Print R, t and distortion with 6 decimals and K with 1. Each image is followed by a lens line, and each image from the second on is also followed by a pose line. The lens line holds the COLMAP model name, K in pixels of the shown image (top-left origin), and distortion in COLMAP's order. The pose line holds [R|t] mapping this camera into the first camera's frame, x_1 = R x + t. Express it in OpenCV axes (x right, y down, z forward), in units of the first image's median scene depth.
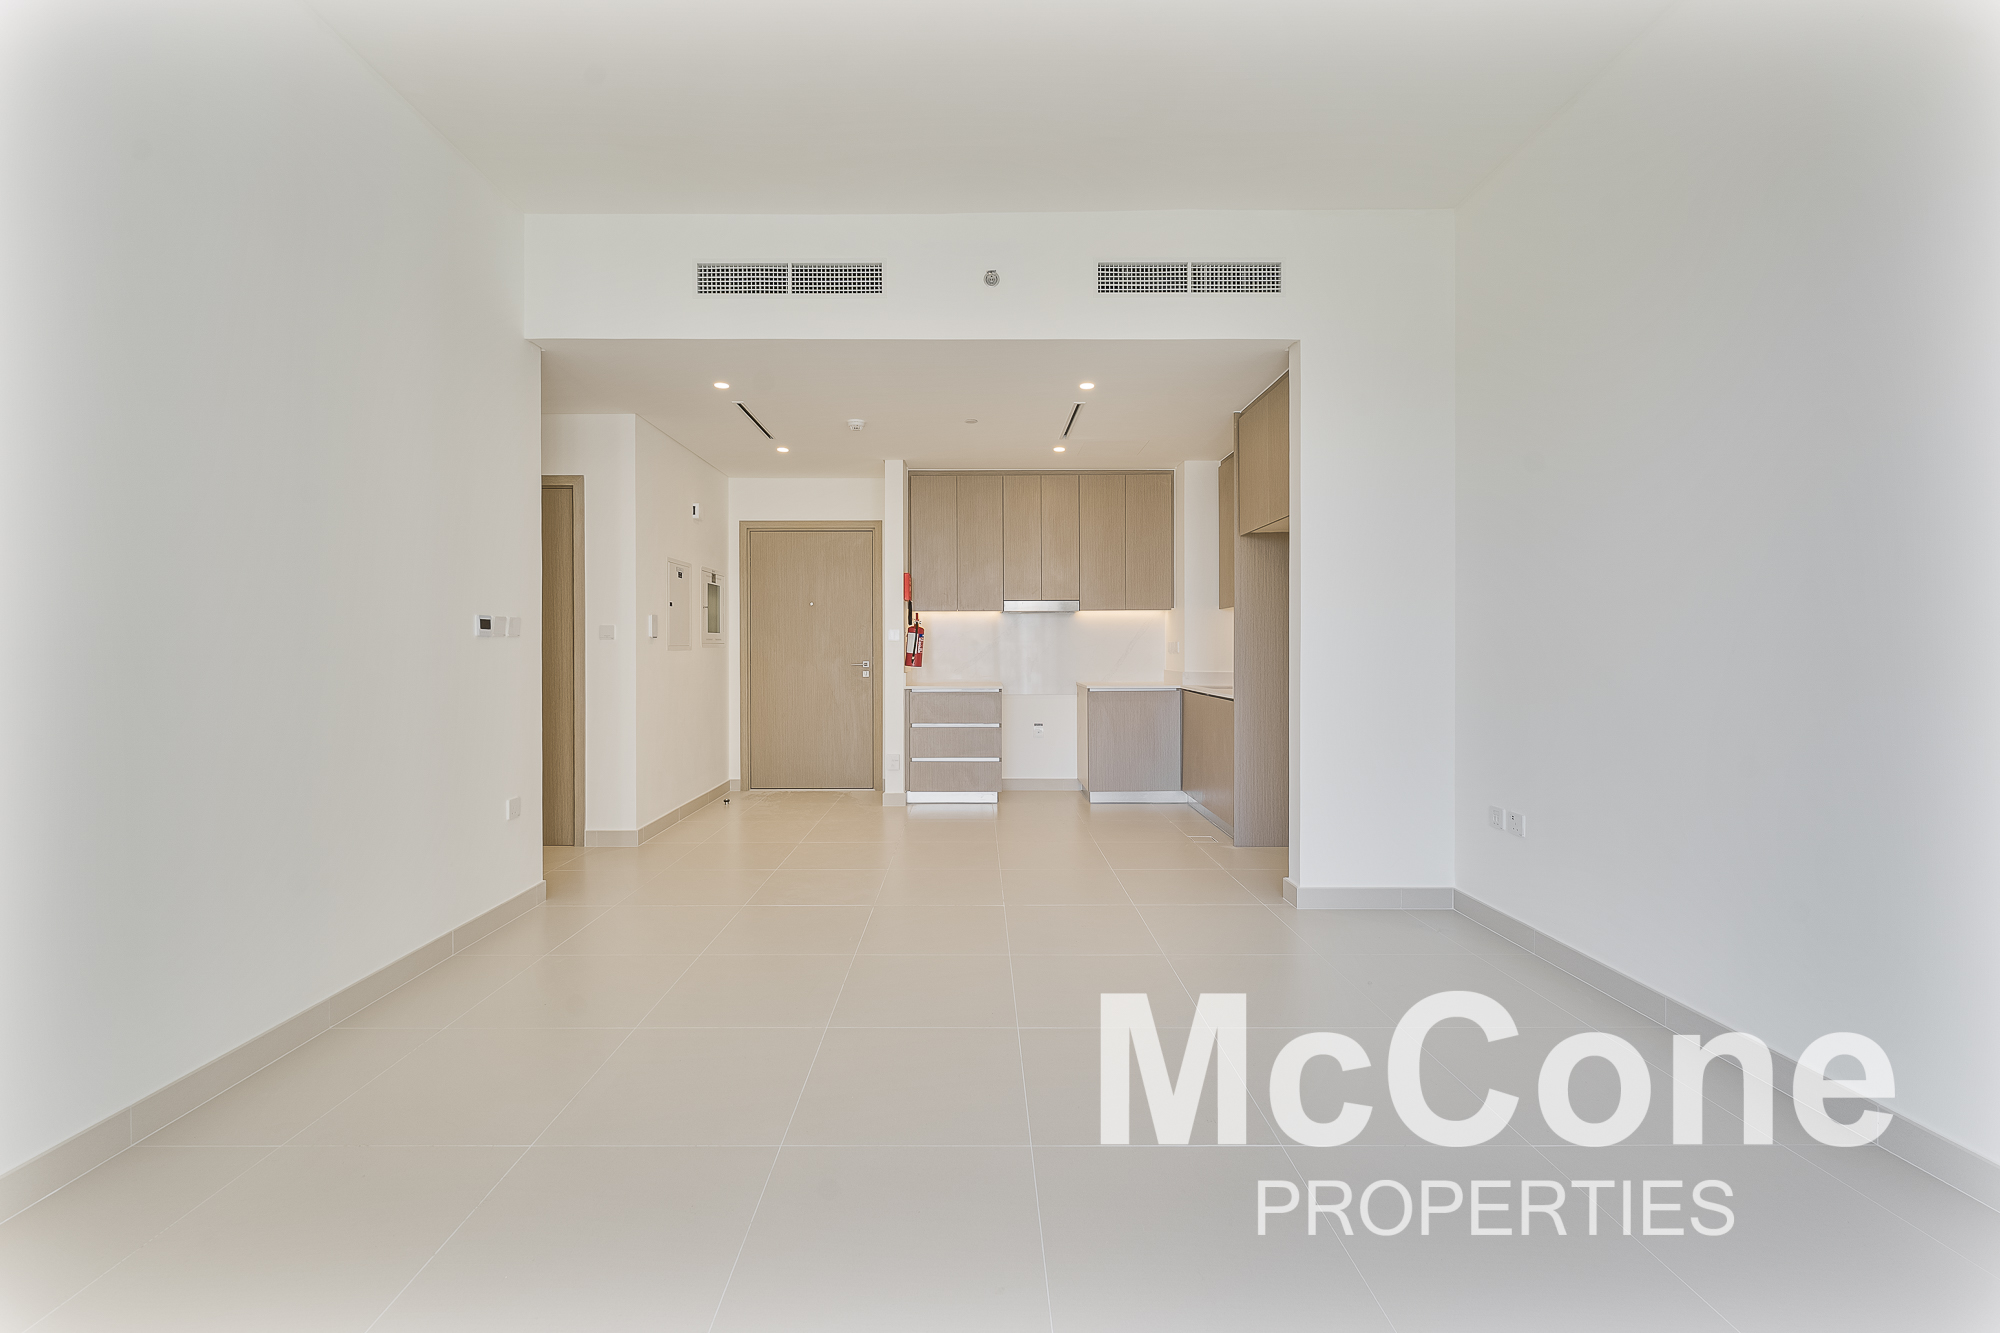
lens RADIAL K [[802.6, 0, 987.5], [0, 802.6, 652.0], [0, 0, 1]] dist [-0.000615, -0.000207]
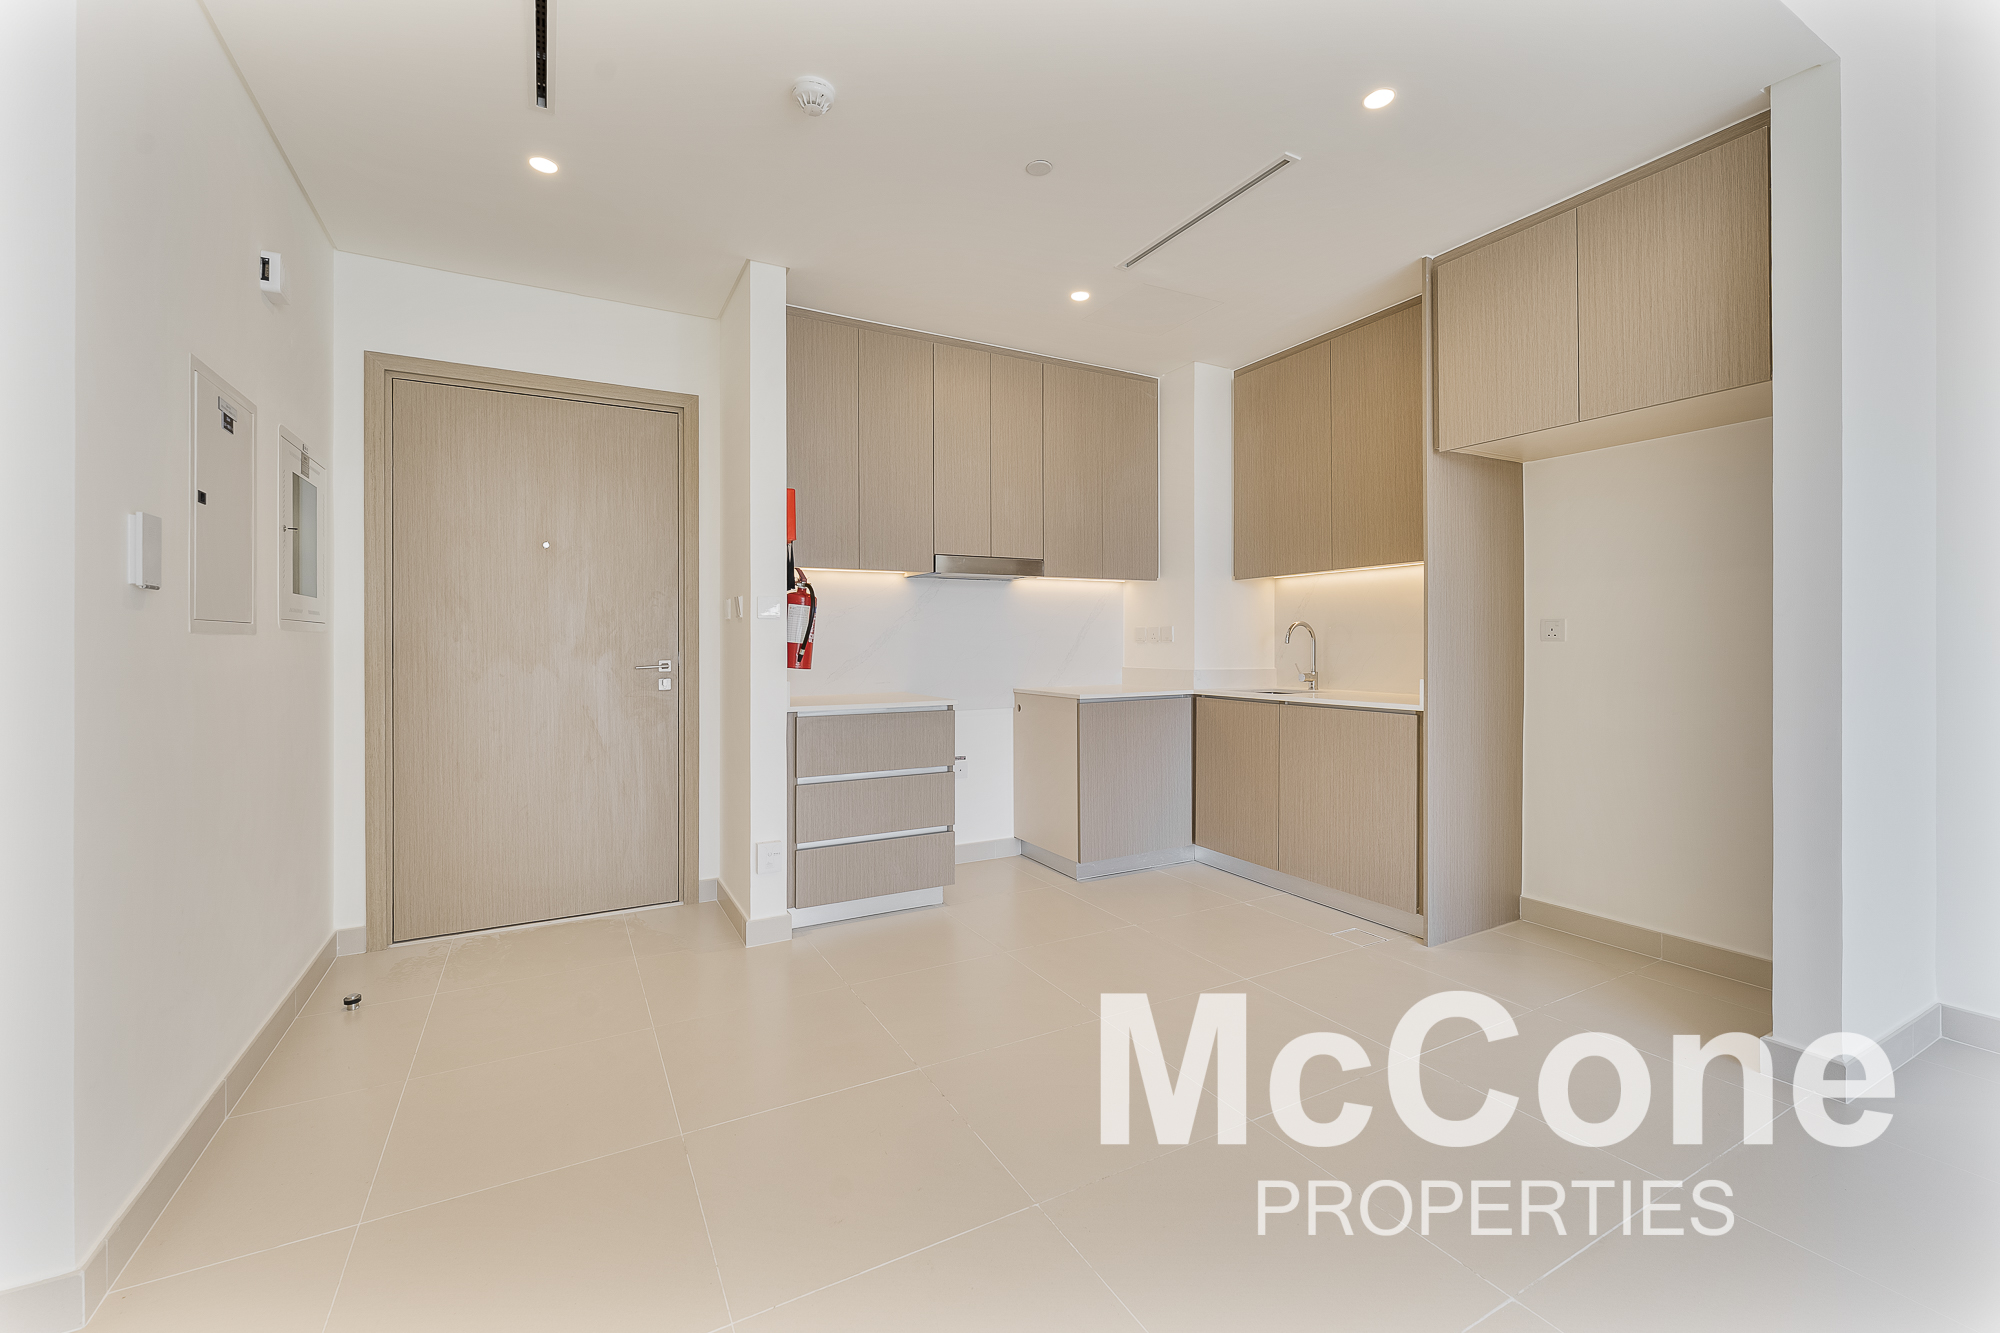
lens RADIAL K [[802.6, 0, 987.5], [0, 802.6, 652.0], [0, 0, 1]] dist [-0.000615, -0.000207]
pose [[0.880132, -0.005360, 0.474698, -0.229114], [0.008263, 0.999958, -0.004031, 0.010282], [-0.474656, 0.007470, 0.880139, 0.469122]]
